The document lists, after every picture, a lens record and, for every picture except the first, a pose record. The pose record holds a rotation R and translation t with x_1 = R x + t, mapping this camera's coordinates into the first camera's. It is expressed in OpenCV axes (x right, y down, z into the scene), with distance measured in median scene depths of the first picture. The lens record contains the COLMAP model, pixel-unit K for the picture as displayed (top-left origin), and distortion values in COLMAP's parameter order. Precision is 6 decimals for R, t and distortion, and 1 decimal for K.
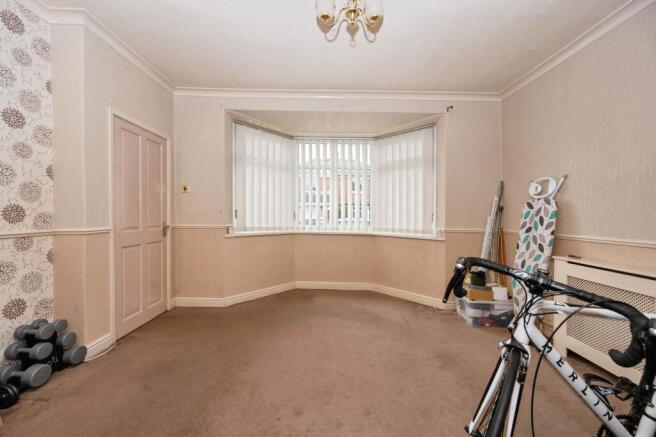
lens RADIAL K [[264.1, 0, 325.2], [0, 264.1, 216.7], [0, 0, 1]] dist [0.004278, 0.000151]
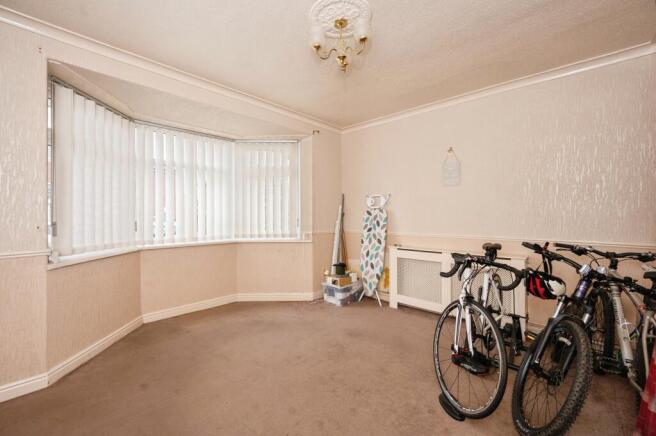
lens RADIAL K [[275.6, 0, 326.2], [0, 275.6, 214.0], [0, 0, 1]] dist [-0.001229, -0.000149]
pose [[0.681874, -0.016951, 0.731273, -0.480362], [0.019461, 0.999798, 0.005029, -0.047453], [-0.731211, 0.010803, 0.682066, 0.132887]]
